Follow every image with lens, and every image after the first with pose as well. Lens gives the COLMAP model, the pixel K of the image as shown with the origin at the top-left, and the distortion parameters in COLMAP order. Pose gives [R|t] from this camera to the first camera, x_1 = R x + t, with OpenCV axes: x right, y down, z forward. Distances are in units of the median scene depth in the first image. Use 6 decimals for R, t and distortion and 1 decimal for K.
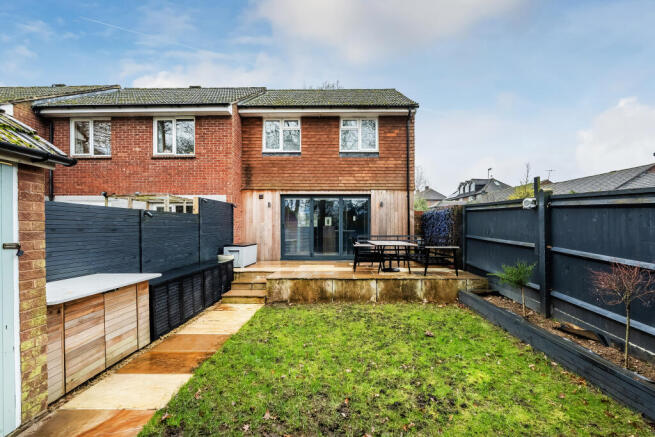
lens RADIAL K [[306.9, 0, 329.4], [0, 306.9, 222.2], [0, 0, 1]] dist [-0.000692, -0.000017]
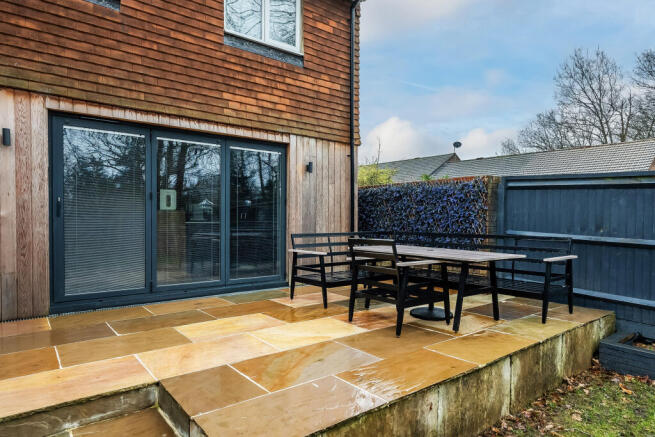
lens RADIAL K [[402.5, 0, 327.1], [0, 402.5, 222.6], [0, 0, 1]] dist [0.009062, 0.001237]
pose [[0.763695, -0.002334, 0.645572, -0.213981], [-0.020399, 0.999407, 0.027744, 0.009923], [-0.645254, -0.034357, 0.763195, 0.494971]]
